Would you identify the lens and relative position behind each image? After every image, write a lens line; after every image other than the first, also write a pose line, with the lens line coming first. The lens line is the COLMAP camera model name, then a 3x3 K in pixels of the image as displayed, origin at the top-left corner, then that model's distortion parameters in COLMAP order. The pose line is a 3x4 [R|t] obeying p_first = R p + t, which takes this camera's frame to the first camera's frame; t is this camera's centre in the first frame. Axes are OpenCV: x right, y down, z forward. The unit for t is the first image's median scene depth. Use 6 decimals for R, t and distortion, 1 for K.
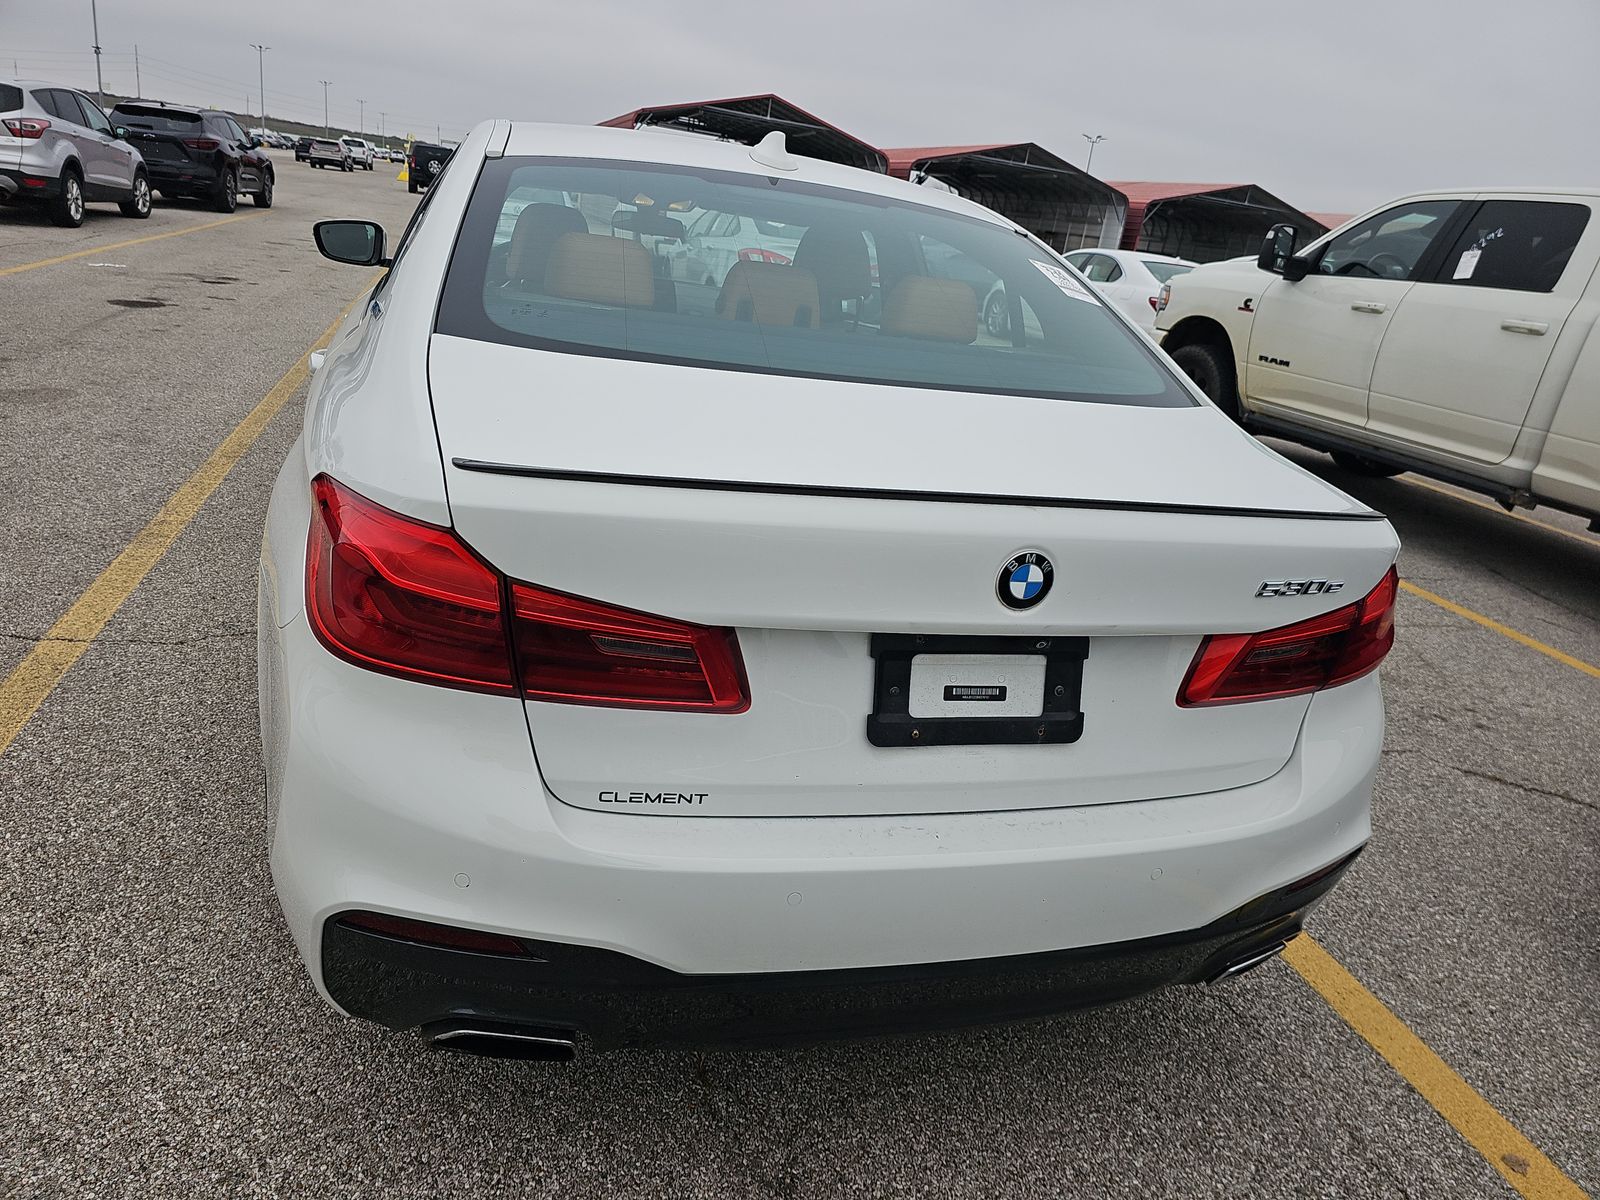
lens RADIAL K [[1081.3, 0, 800.0], [0, 1081.3, 600.0], [0, 0, 1]] dist [0.046500, -0.043051]
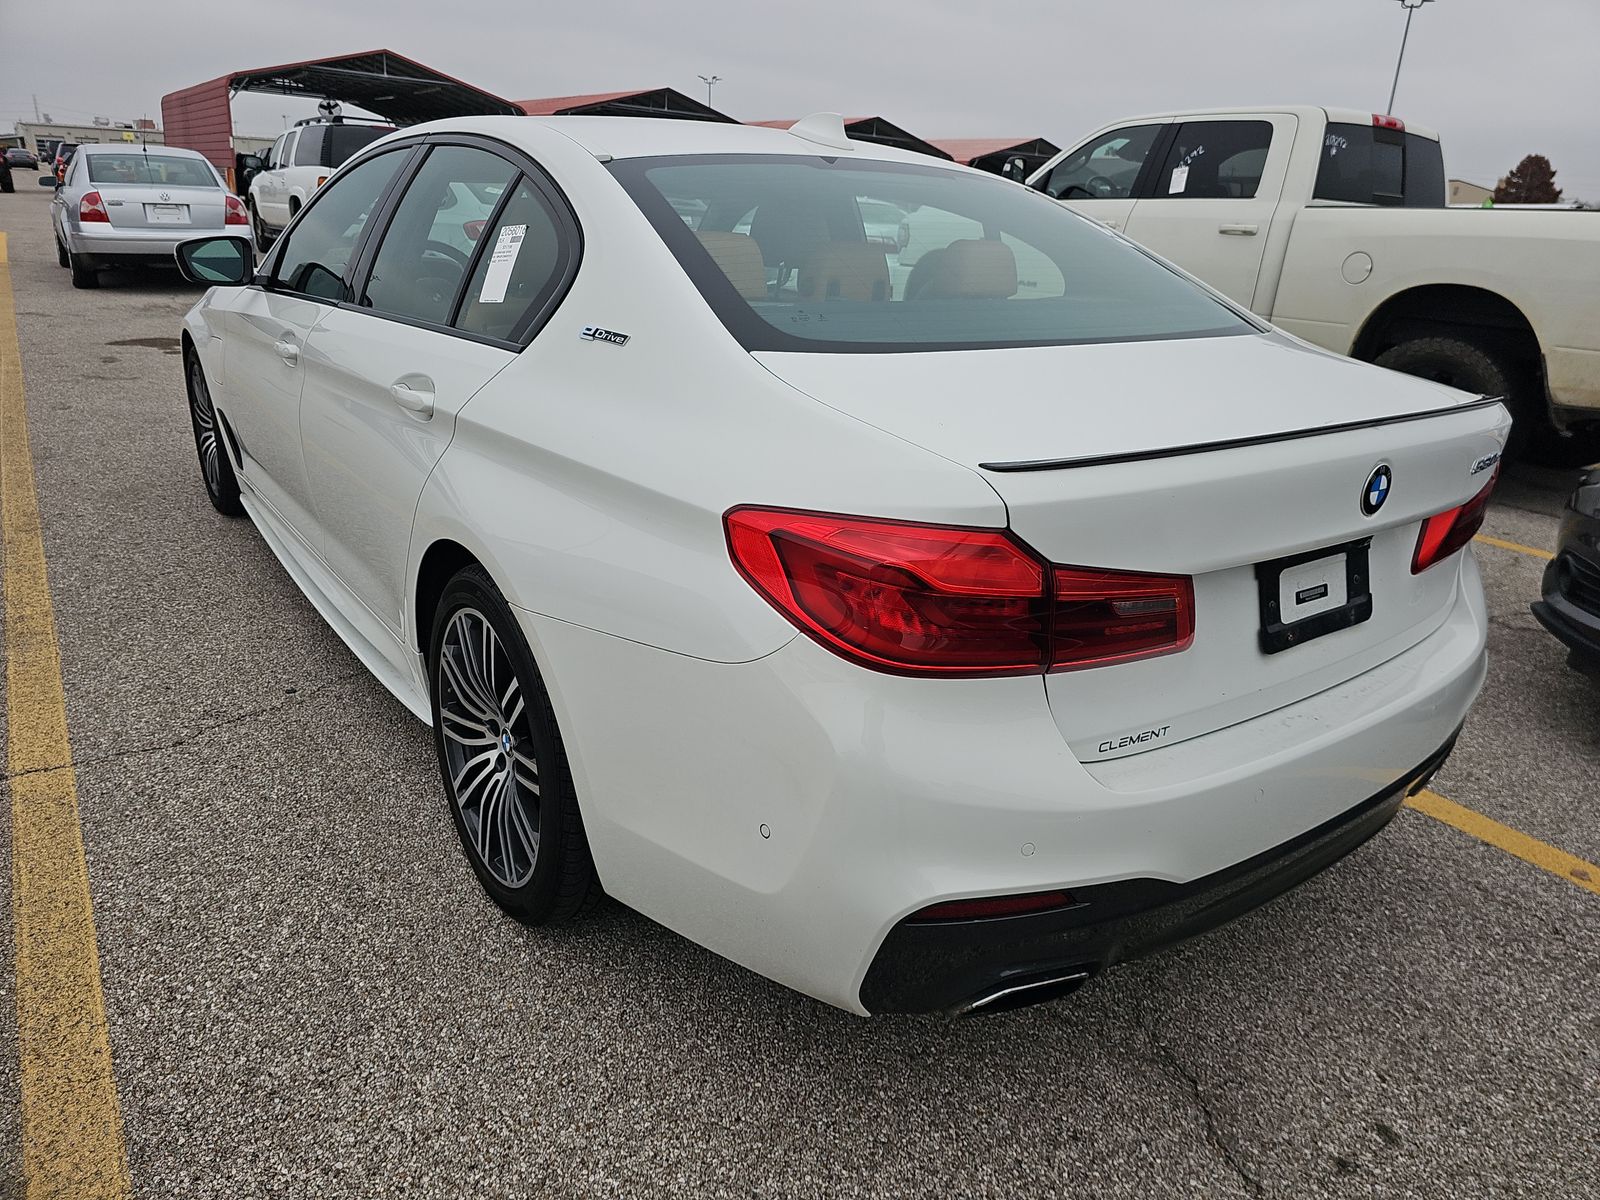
lens RADIAL K [[1070.1, 0, 832.2], [0, 1070.1, 599.6], [0, 0, 1]] dist [0.073310, -0.078377]
pose [[0.936386, -0.195608, 0.291407, -0.552745], [0.182588, 0.980586, 0.071506, -0.071785], [-0.299737, -0.013749, 0.953923, 0.032171]]
